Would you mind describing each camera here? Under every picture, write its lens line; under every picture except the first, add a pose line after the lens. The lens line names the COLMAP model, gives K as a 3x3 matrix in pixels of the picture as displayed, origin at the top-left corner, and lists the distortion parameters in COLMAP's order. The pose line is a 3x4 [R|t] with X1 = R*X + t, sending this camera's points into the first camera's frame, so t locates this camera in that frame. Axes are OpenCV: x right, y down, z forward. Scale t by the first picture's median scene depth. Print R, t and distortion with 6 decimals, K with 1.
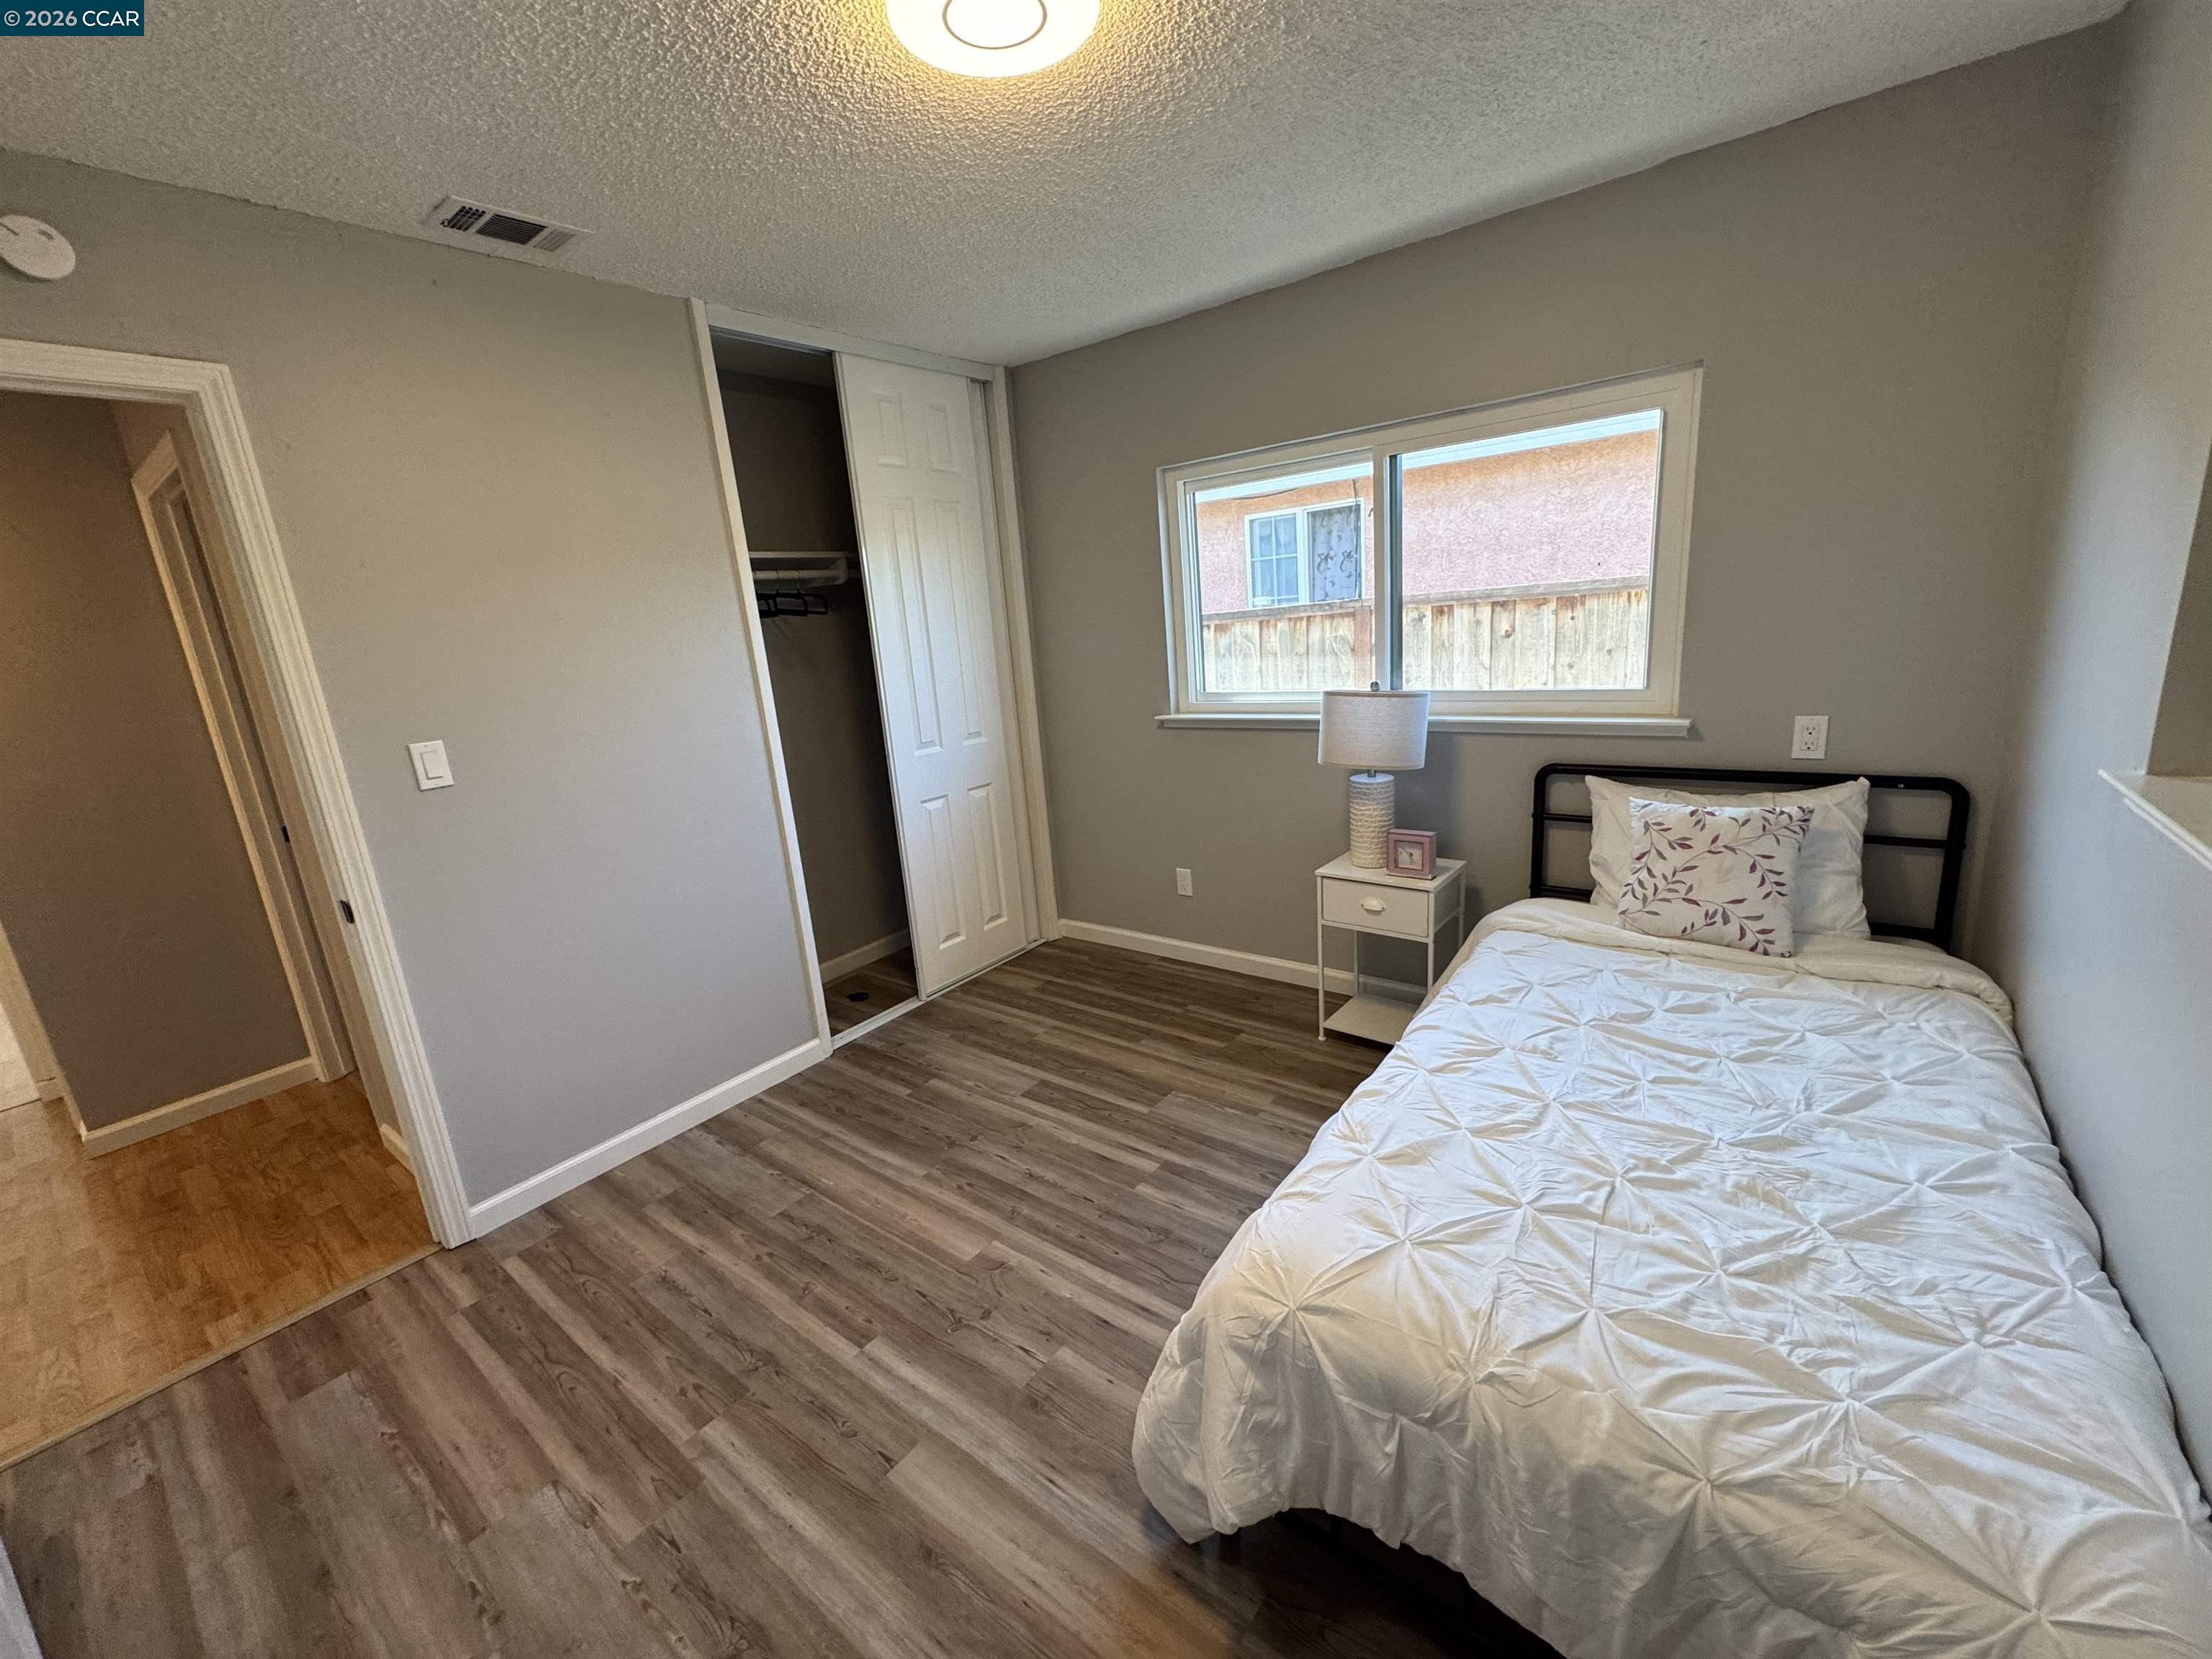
lens RADIAL K [[883.2, 0, 1096.9], [0, 883.2, 832.3], [0, 0, 1]] dist [-0.005529, 0.001348]
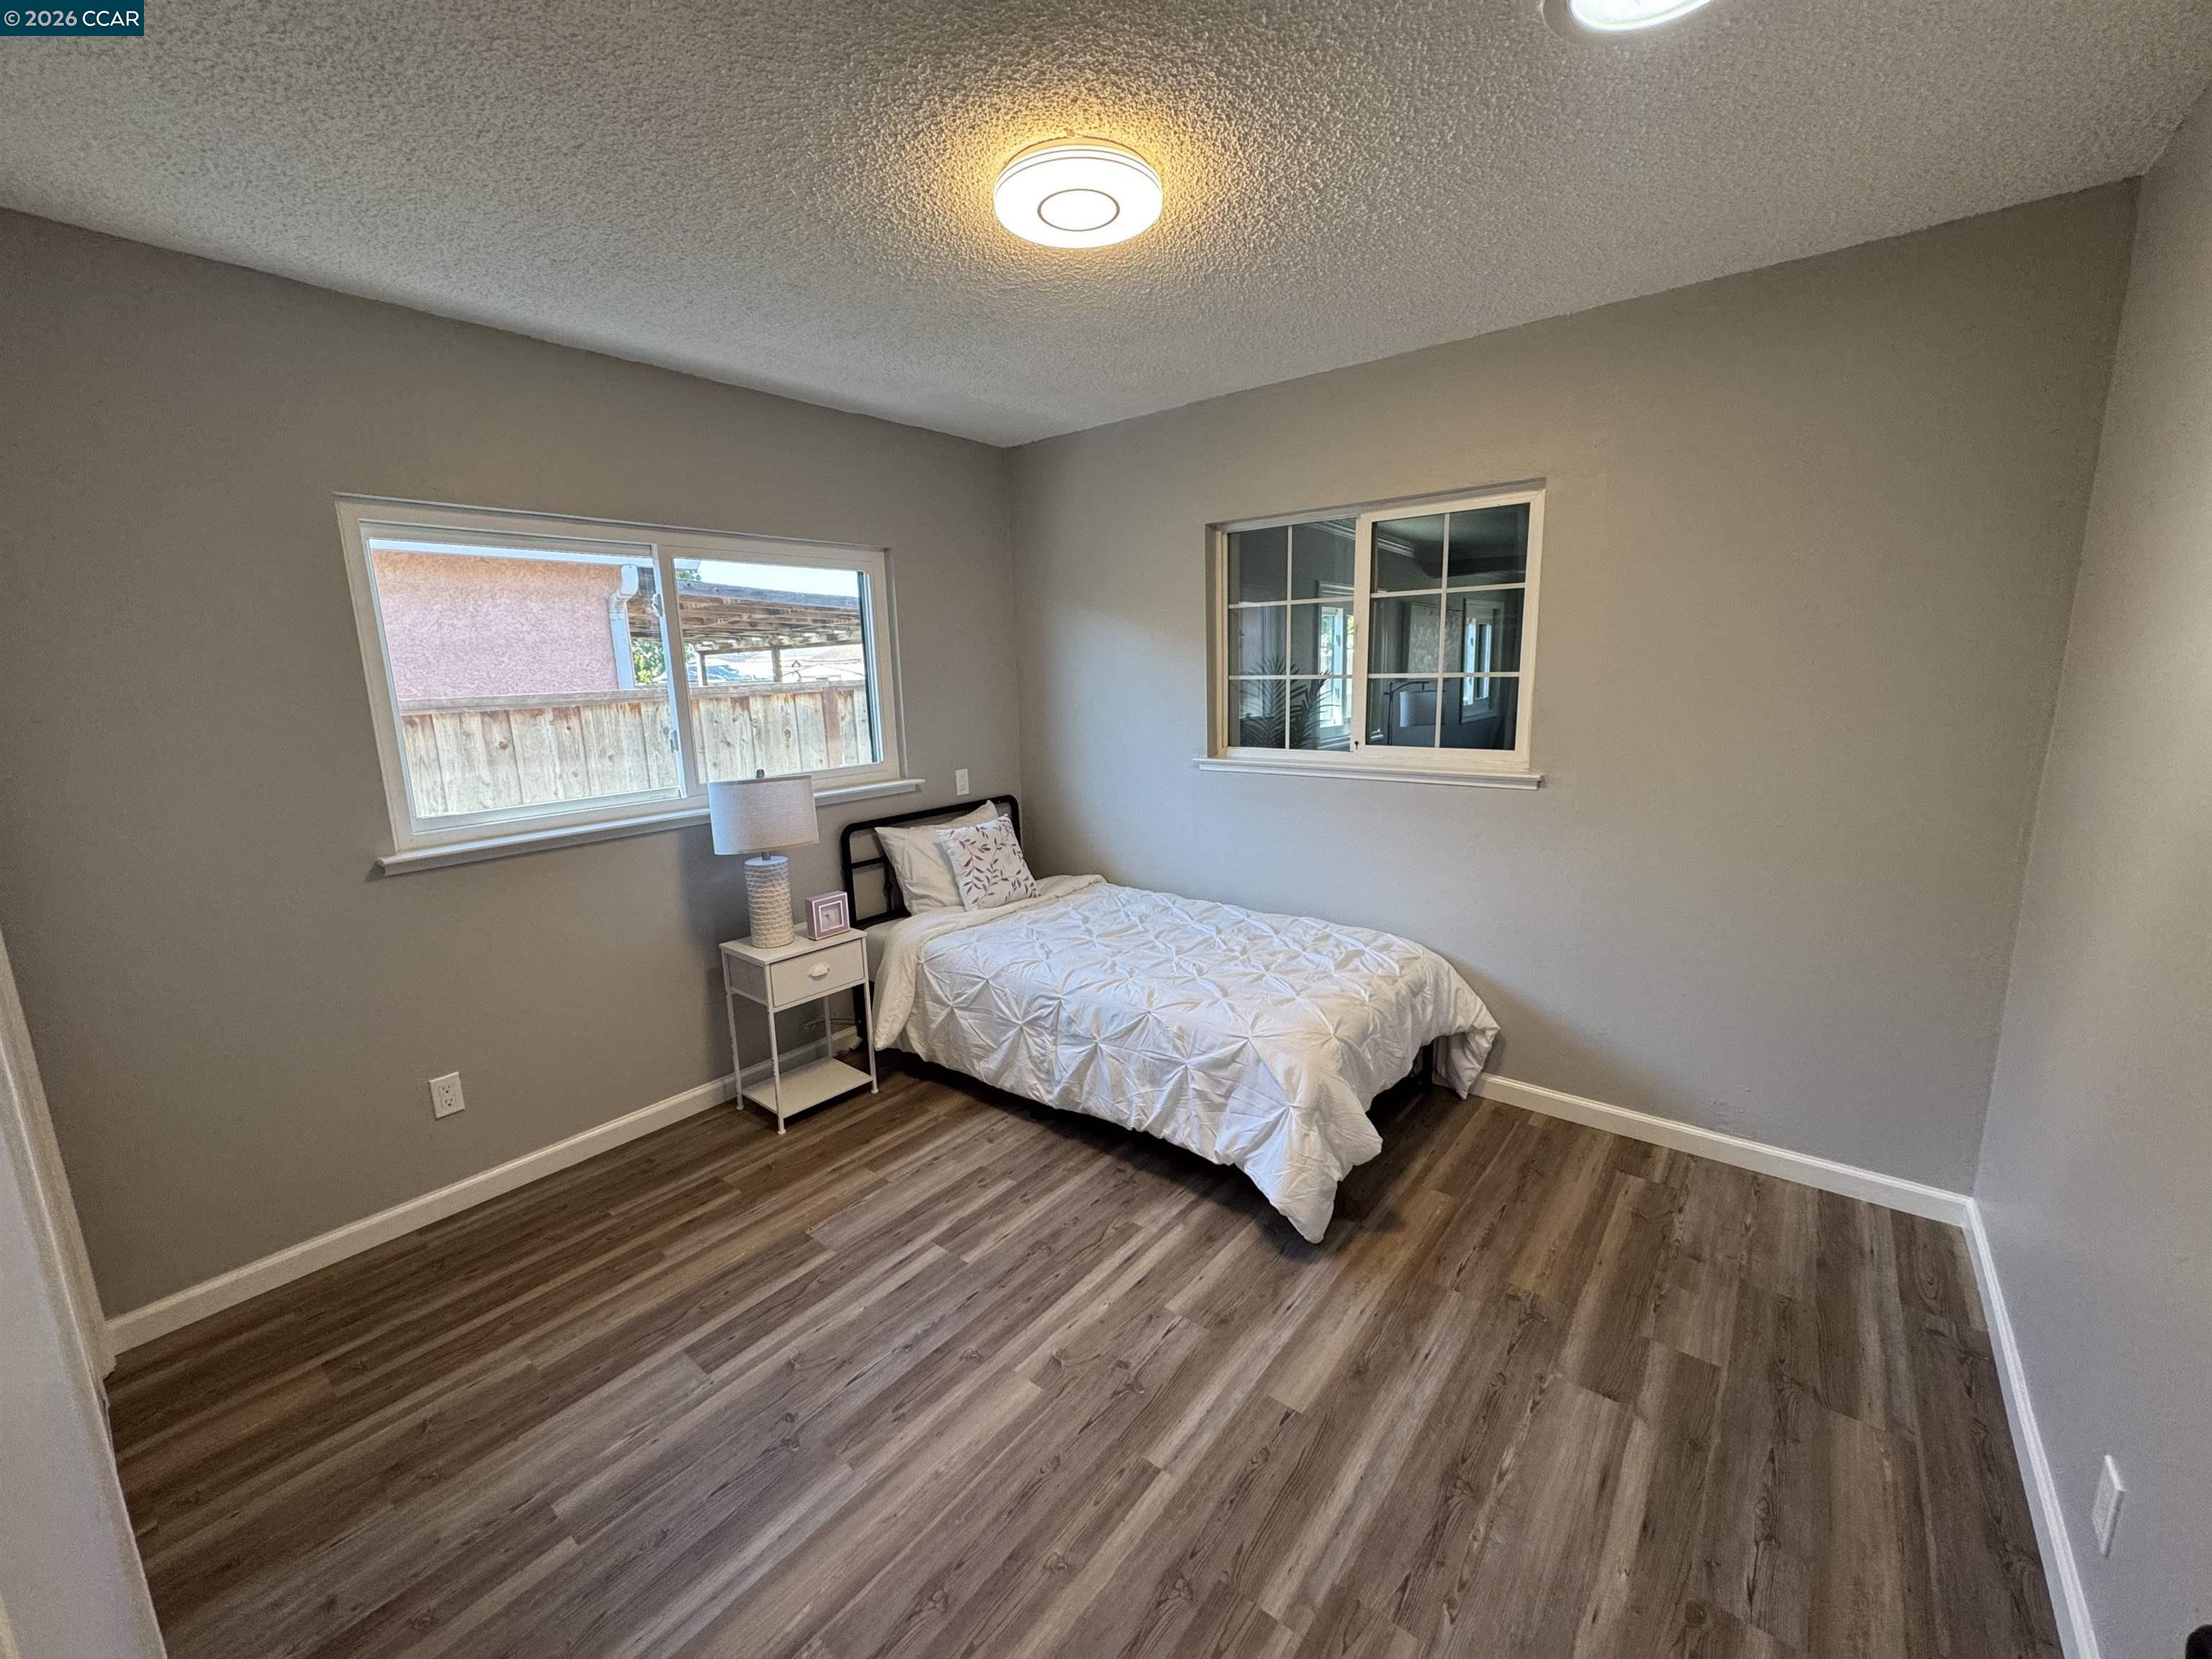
lens RADIAL K [[883.2, 0, 1118.0], [0, 883.2, 828.2], [0, 0, 1]] dist [-0.005529, 0.001348]
pose [[0.003567, -0.104064, 0.994564, -0.807236], [0.266401, 0.958727, 0.099359, -0.102504], [-0.963856, 0.264599, 0.031143, 0.624935]]
